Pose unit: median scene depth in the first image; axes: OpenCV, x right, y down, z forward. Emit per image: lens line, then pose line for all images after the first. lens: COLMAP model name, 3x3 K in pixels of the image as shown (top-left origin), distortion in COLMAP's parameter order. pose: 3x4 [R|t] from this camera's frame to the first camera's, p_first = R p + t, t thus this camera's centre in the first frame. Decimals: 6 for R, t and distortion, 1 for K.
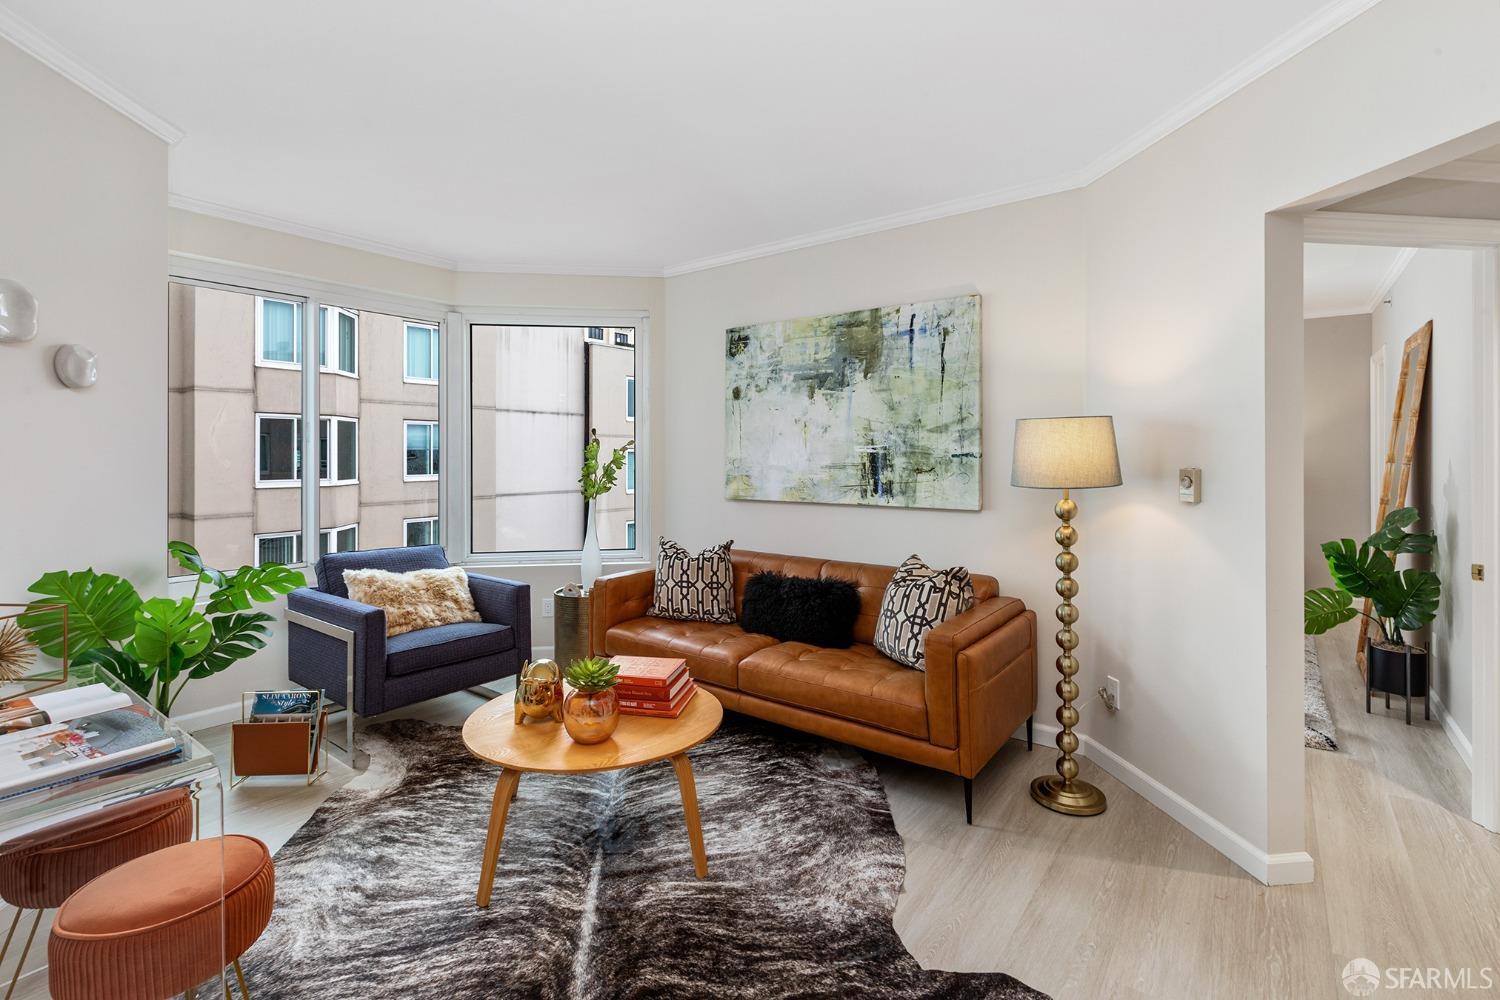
lens RADIAL K [[686.3, 0, 756.5], [0, 686.3, 449.6], [0, 0, 1]] dist [-0.000473, -0.000079]
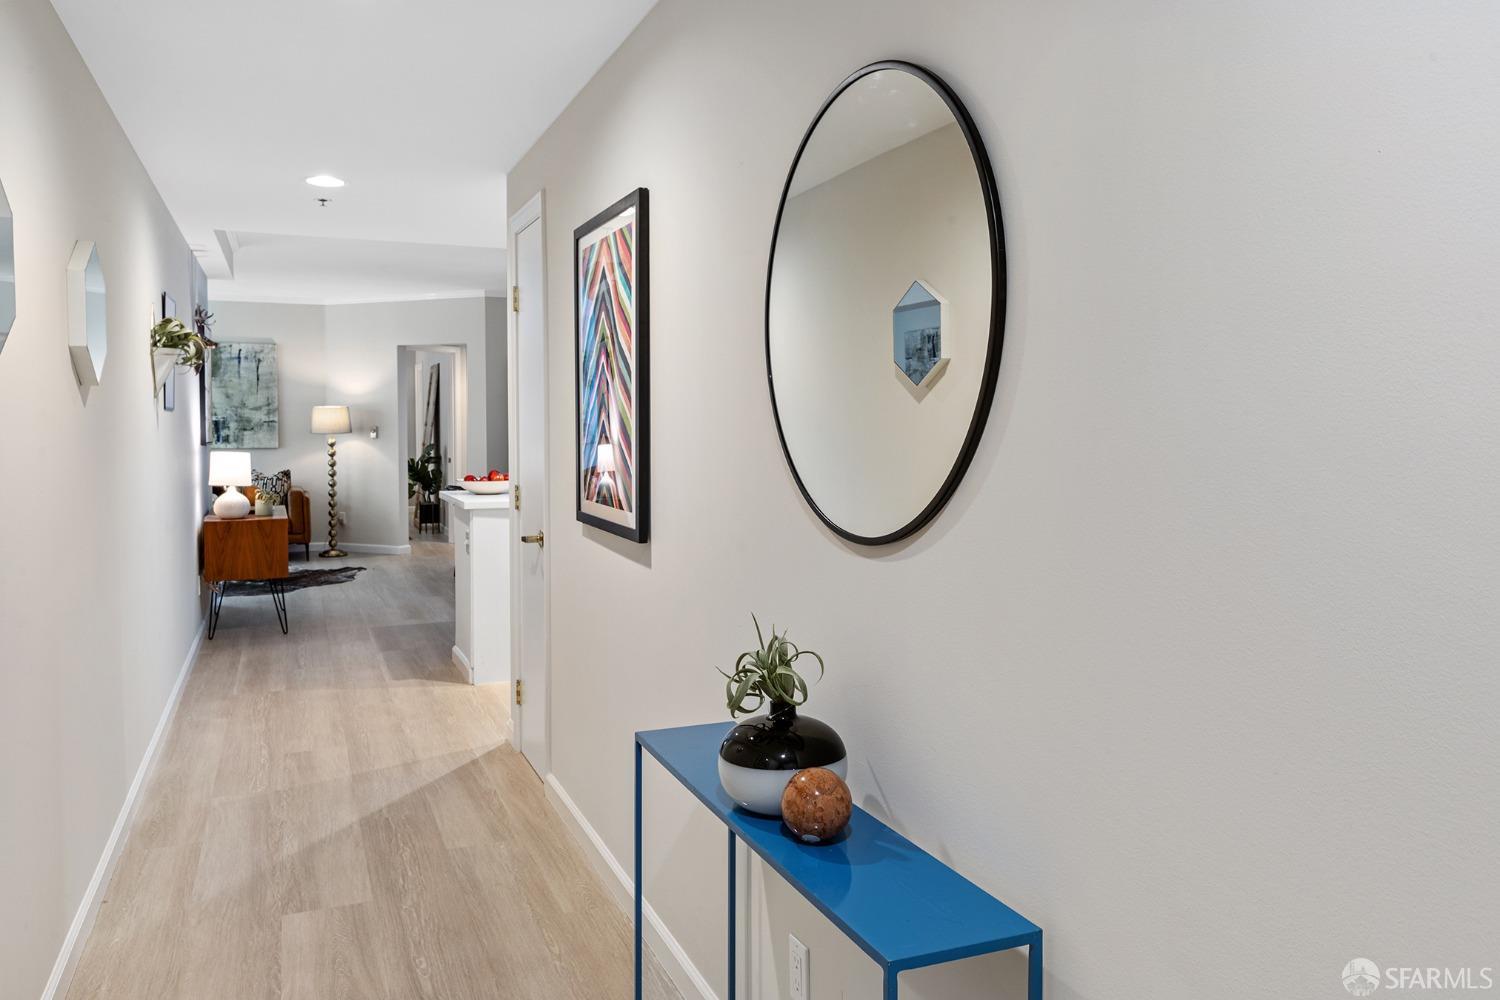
lens RADIAL K [[1123.2, 0, 749.6], [0, 1123.2, 464.3], [0, 0, 1]] dist [-0.000175, -0.000333]
pose [[0.510433, -0.033344, 0.859271, -1.741010], [-0.005232, 0.999109, 0.041879, -0.011308], [-0.859902, -0.025872, 0.509803, -1.831662]]
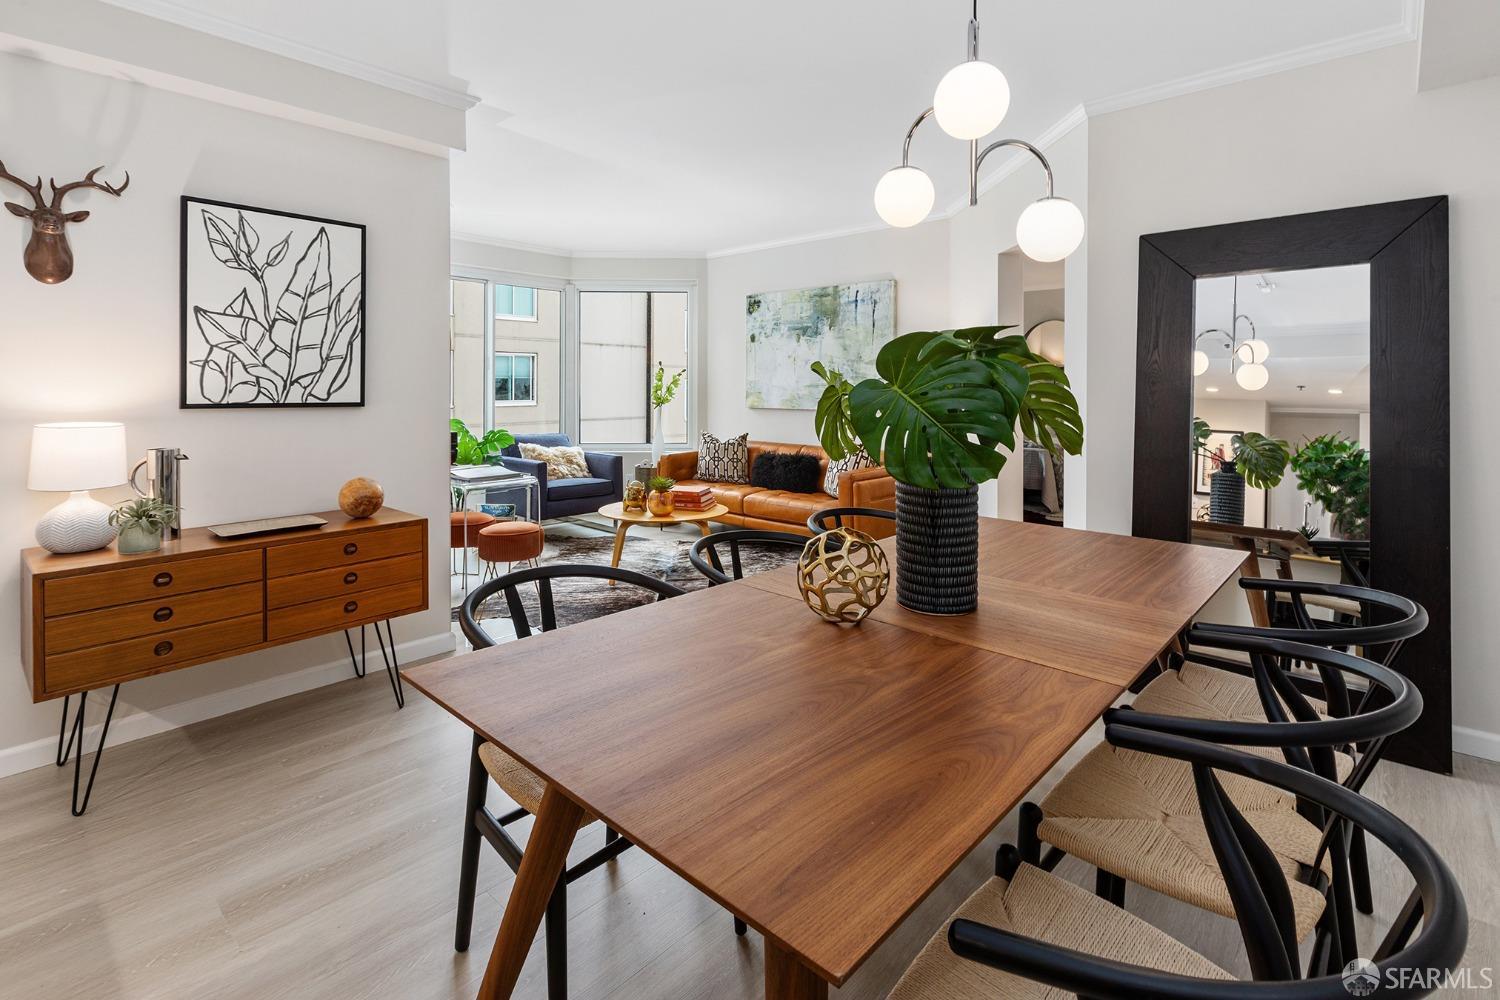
lens RADIAL K [[702.2, 0, 747.0], [0, 702.2, 386.5], [0, 0, 1]] dist [0.000363, -0.000005]
pose [[0.994999, 0.005584, -0.099730, 0.133689], [-0.004799, 0.999956, 0.008112, 0.014680], [0.099771, -0.007592, 0.994981, -0.642026]]
